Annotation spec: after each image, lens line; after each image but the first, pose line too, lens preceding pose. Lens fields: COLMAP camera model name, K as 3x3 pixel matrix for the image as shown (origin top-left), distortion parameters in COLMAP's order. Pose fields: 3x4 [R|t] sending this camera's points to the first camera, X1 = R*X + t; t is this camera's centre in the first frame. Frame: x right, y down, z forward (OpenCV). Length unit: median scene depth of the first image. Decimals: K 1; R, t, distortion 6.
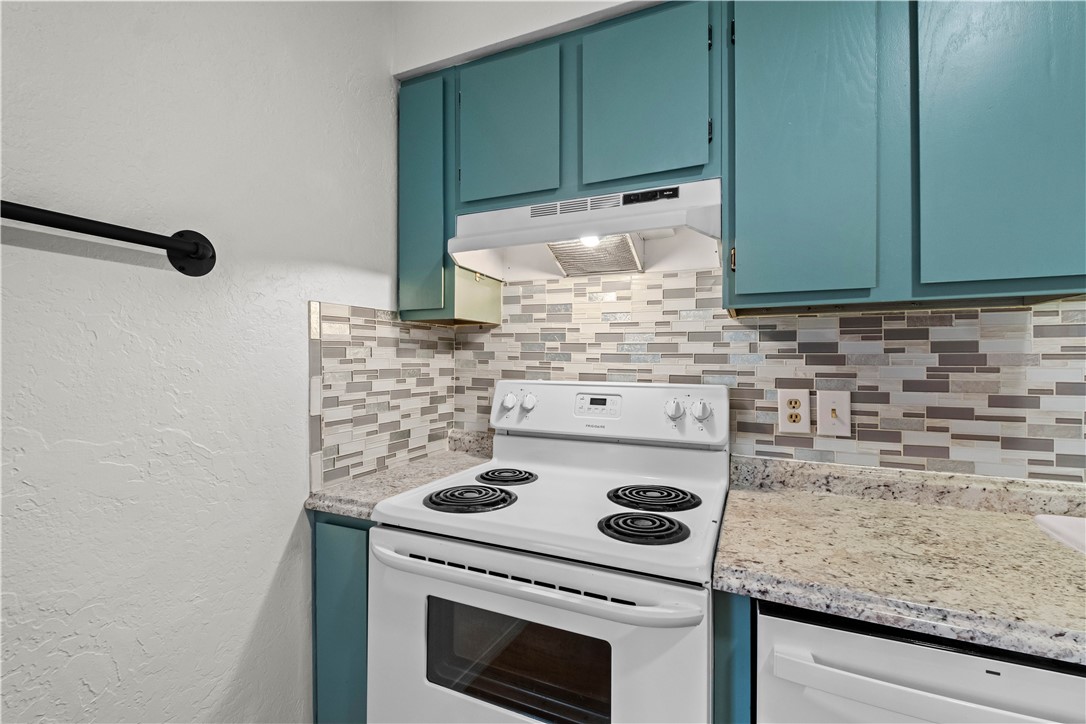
lens RADIAL K [[470.5, 0, 538.9], [0, 470.5, 365.2], [0, 0, 1]] dist [-0.003813, -0.000954]
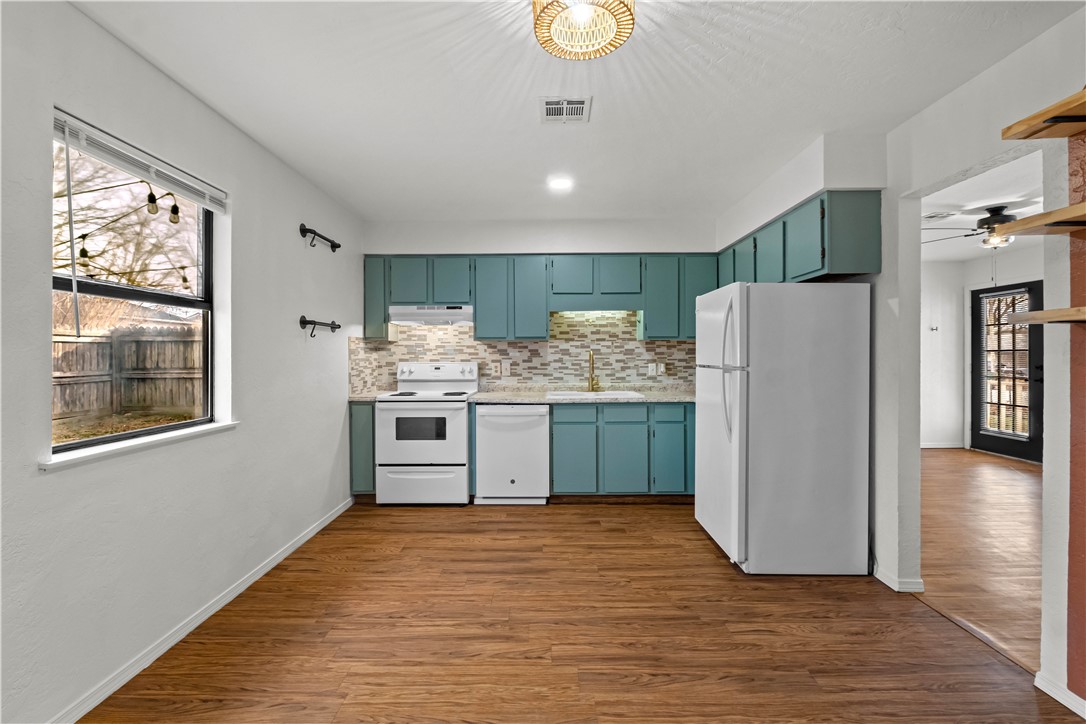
lens RADIAL K [[469.5, 0, 547.0], [0, 469.5, 353.3], [0, 0, 1]] dist [-0.002661, -0.000625]
pose [[0.911372, -0.003127, 0.411571, -0.534342], [0.009439, 0.999867, -0.013303, 0.031119], [-0.411475, 0.016009, 0.911280, -2.301035]]
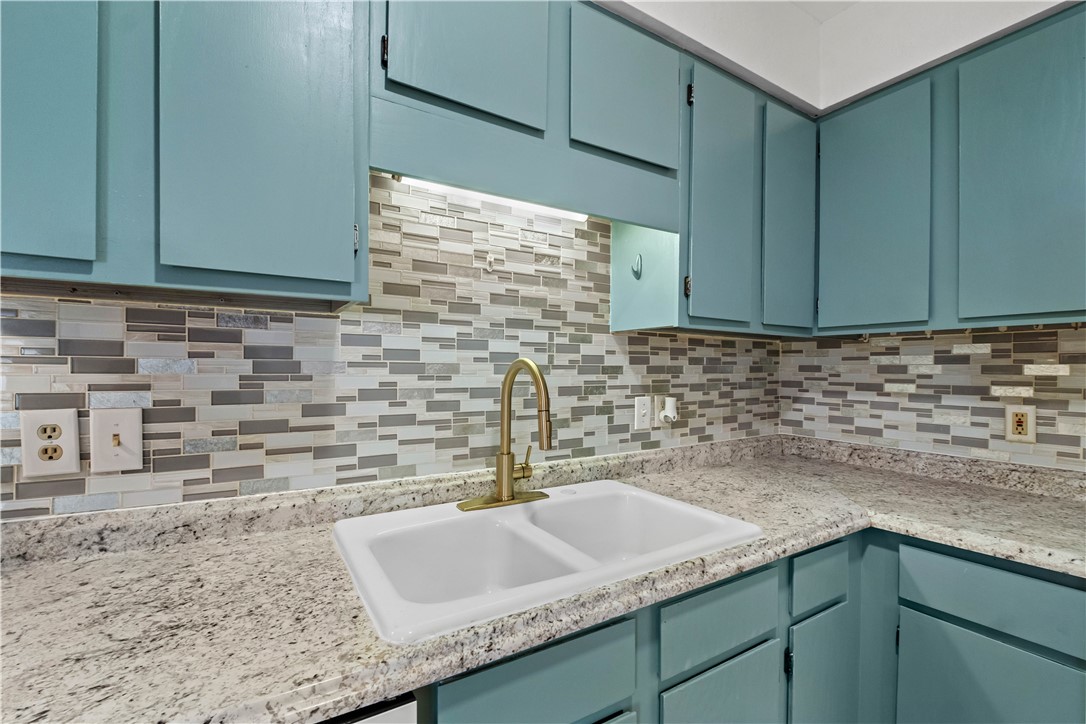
lens RADIAL K [[470.5, 0, 538.9], [0, 470.5, 365.2], [0, 0, 1]] dist [-0.003813, -0.000954]
pose [[0.568885, 0.011442, 0.822337, 0.397311], [0.003422, 0.999862, -0.016279, 0.001543], [-0.822410, 0.012075, 0.568767, 0.053826]]
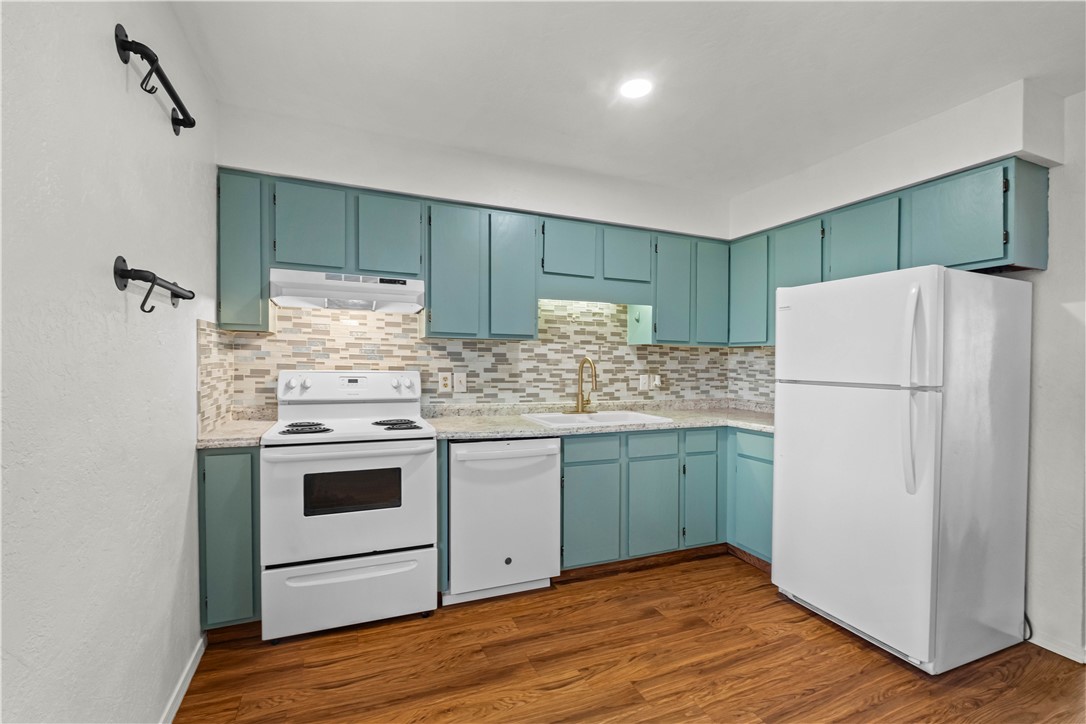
lens RADIAL K [[470.5, 0, 538.9], [0, 470.5, 365.2], [0, 0, 1]] dist [-0.003813, -0.000954]
pose [[0.683152, 0.003155, 0.730269, -0.804113], [-0.004917, 0.999988, 0.000279, 0.013642], [-0.730259, -0.003781, 0.683160, -0.872104]]
